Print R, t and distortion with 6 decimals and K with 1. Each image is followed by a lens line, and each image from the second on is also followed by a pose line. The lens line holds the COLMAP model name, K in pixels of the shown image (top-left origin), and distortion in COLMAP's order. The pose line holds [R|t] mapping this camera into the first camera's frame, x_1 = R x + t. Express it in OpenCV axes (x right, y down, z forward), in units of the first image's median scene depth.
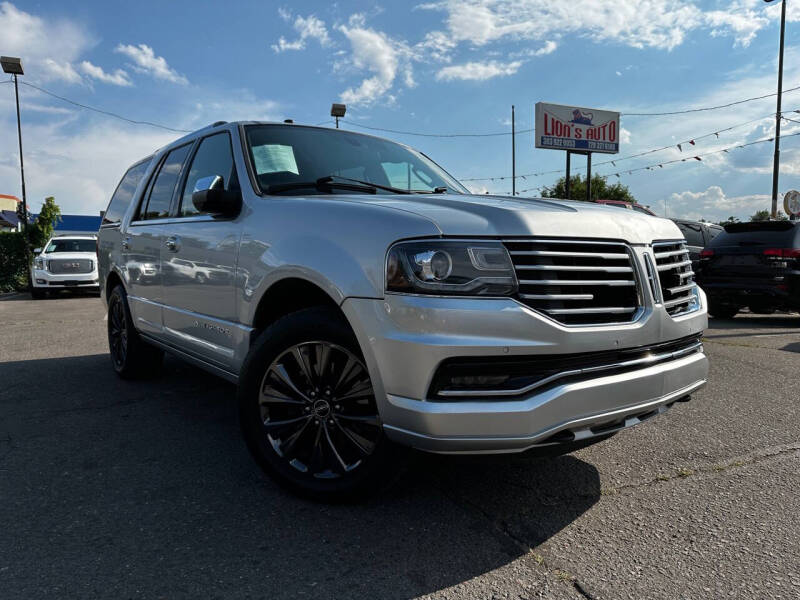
lens RADIAL K [[575.1, 0, 381.1], [0, 575.1, 314.4], [0, 0, 1]] dist [-0.001716, -0.004950]
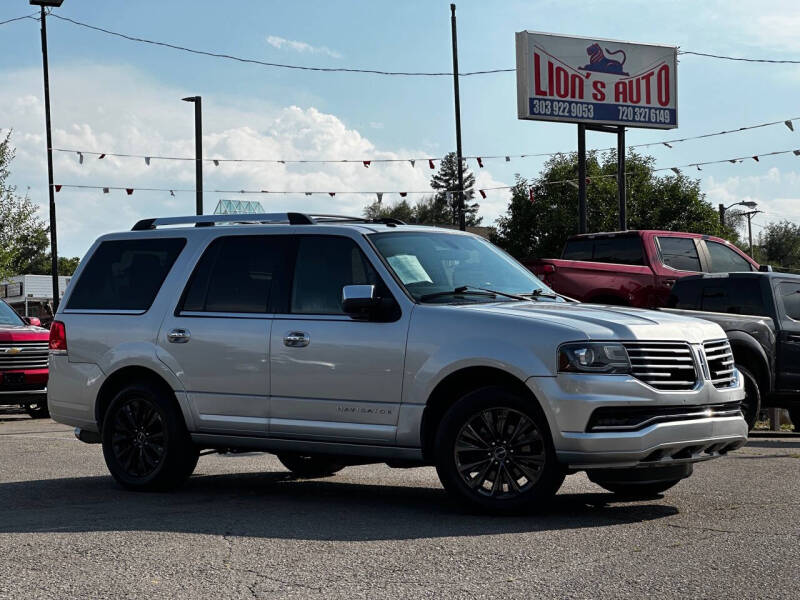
lens RADIAL K [[1735.7, 0, 400.0], [0, 1735.7, 300.0], [0, 0, 1]] dist [0.018879, 0.288520]
pose [[0.974514, 0.003905, 0.224291, -1.395246], [0.022644, 0.993029, -0.115675, 0.290277], [-0.223179, 0.117806, 0.967633, -3.406402]]
